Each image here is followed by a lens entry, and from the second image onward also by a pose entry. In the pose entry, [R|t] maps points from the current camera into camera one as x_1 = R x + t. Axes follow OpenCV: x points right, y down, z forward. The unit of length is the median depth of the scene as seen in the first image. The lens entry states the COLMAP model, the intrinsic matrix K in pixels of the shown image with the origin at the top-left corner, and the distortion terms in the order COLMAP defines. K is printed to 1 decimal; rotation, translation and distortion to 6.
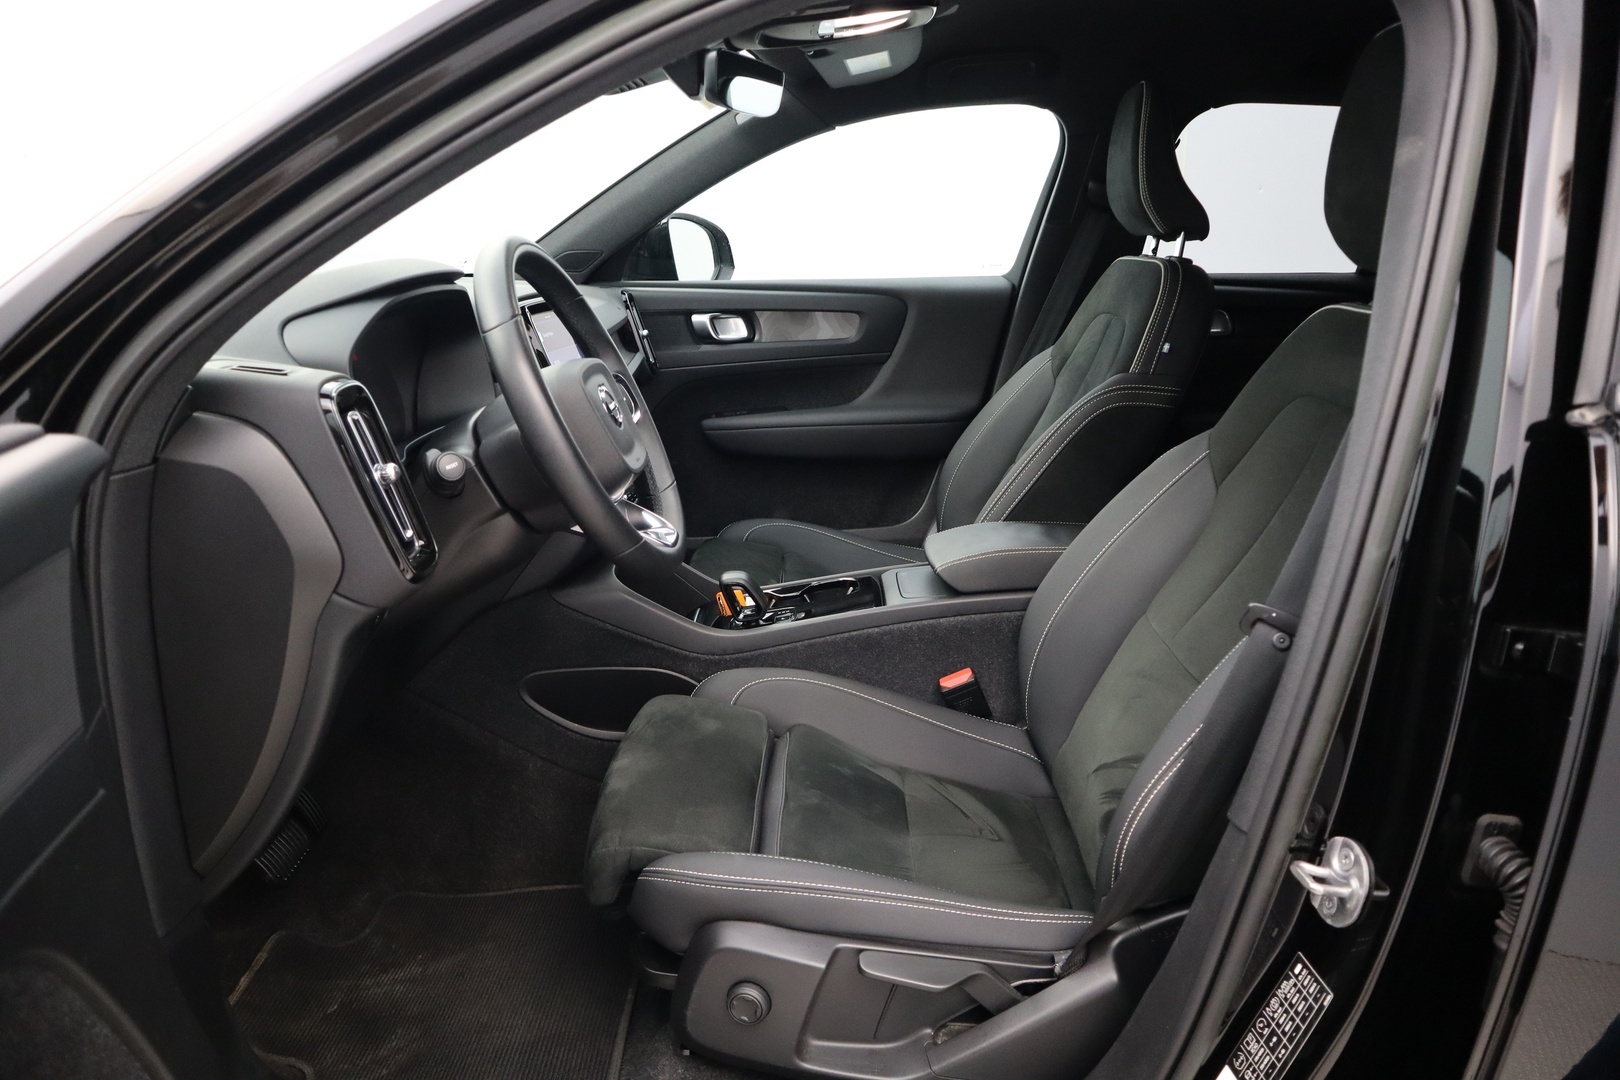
lens RADIAL K [[1134.6, 0, 810.0], [0, 1134.6, 540.0], [0, 0, 1]] dist [-0.117230, 0.081923]
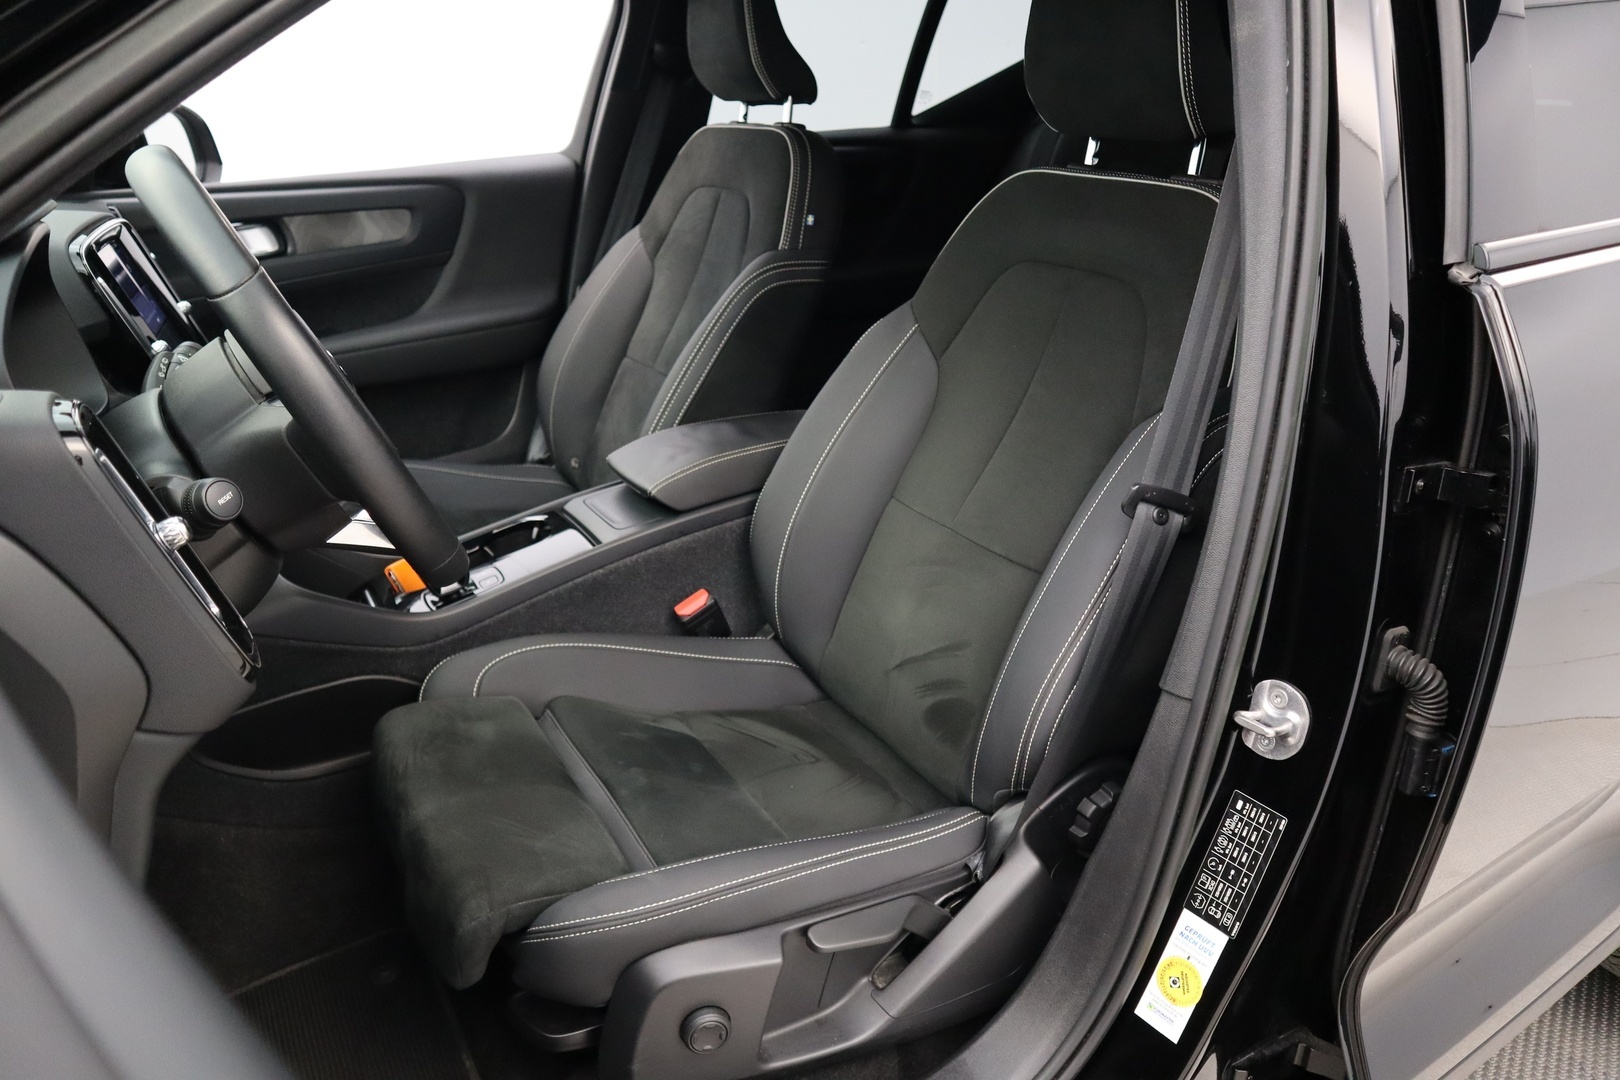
lens RADIAL K [[1132.1, 0, 807.8], [0, 1132.1, 545.2], [0, 0, 1]] dist [-0.116232, 0.072980]
pose [[0.856851, -0.213759, 0.469162, -0.252423], [0.154816, 0.974681, 0.161336, -0.069107], [-0.491770, -0.065608, 0.868250, 0.178338]]
